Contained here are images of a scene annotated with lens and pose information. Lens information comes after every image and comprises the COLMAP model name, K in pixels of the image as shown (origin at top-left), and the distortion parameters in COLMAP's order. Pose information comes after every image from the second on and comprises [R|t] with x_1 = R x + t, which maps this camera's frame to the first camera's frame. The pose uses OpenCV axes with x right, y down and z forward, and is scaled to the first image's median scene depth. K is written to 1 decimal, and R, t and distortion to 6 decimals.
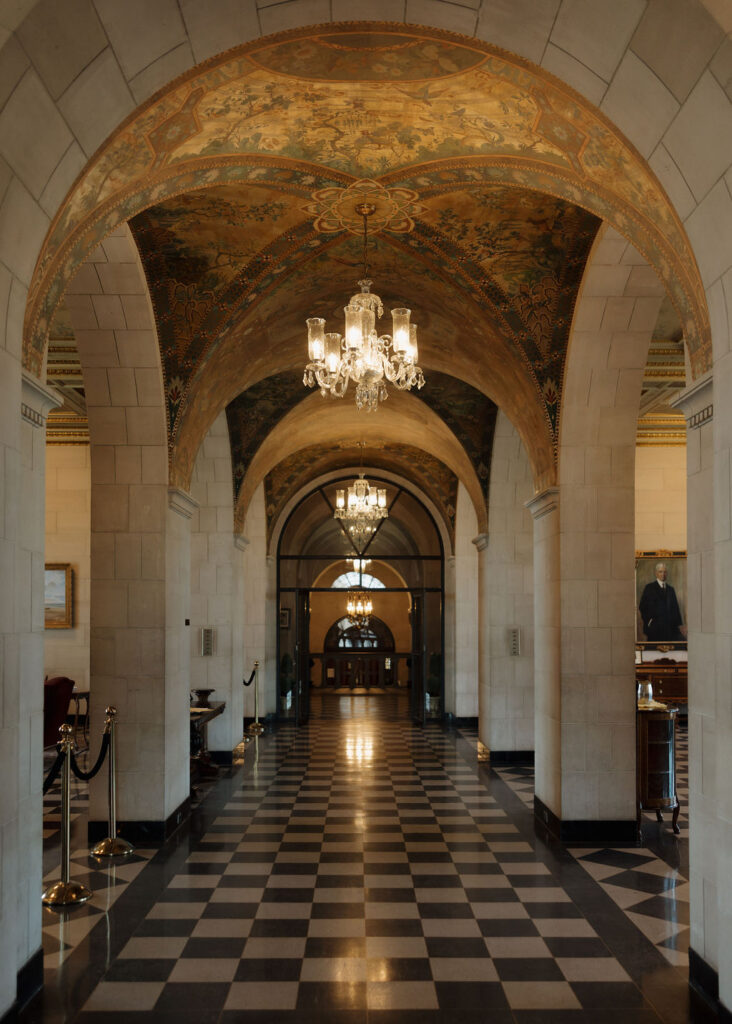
lens RADIAL K [[1404.6, 0, 366.0], [0, 1404.6, 512.0], [0, 0, 1]] dist [-0.002830, -0.021858]
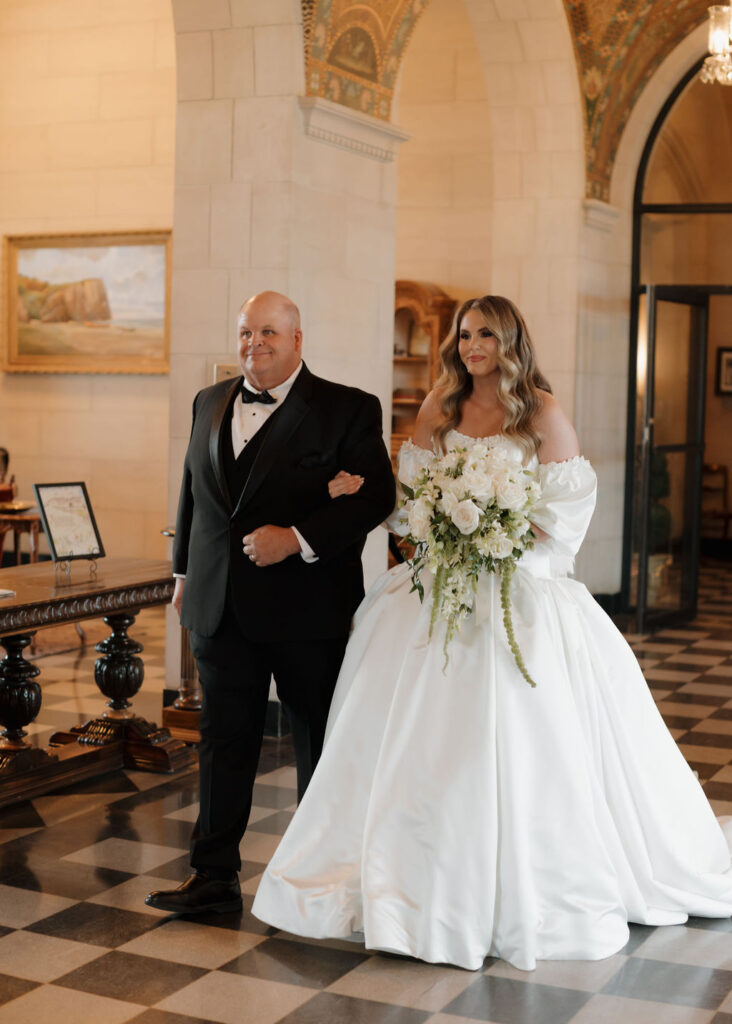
lens RADIAL K [[1868.2, 0, 366.0], [0, 1868.2, 512.0], [0, 0, 1]] dist [-0.030718, -1.257719]
pose [[0.879747, 0.052915, -0.472489, 0.129659], [0.008664, 0.991838, 0.127211, 0.051579], [0.475363, -0.116007, 0.872108, 0.507225]]
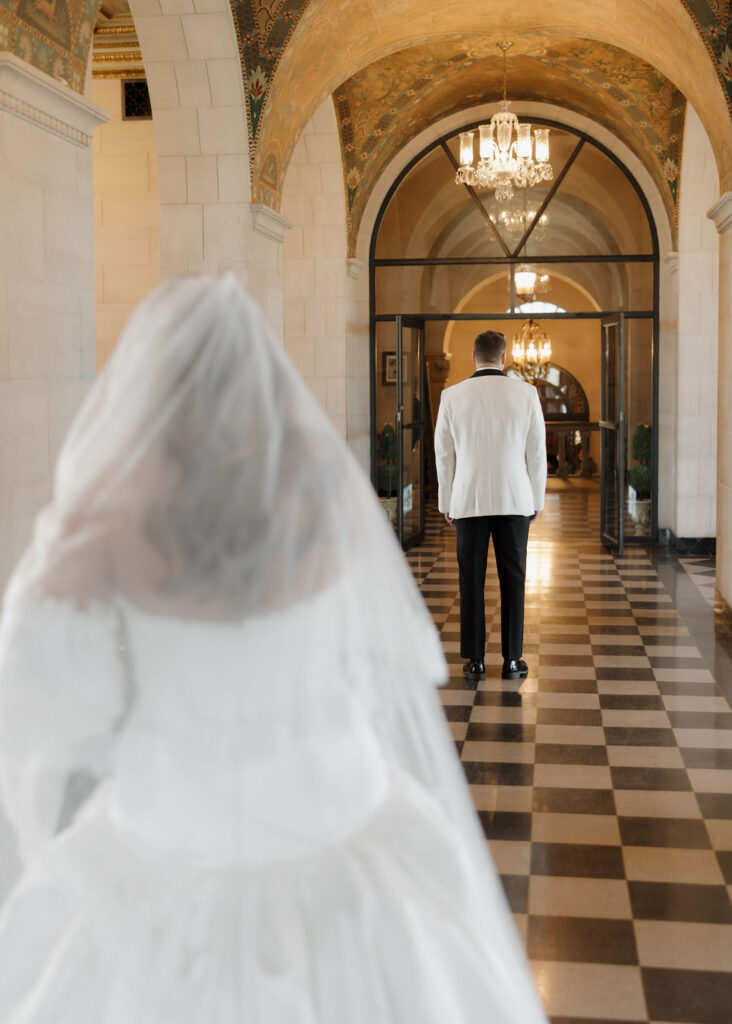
lens RADIAL K [[1588.1, 0, 365.5], [0, 1588.1, 465.7], [0, 0, 1]] dist [-0.001568, 0.064299]
pose [[0.989853, 0.000441, -0.142097, 0.030099], [0.018196, 0.991369, 0.129834, 0.031126], [0.140927, -0.131102, 0.981301, 0.349761]]
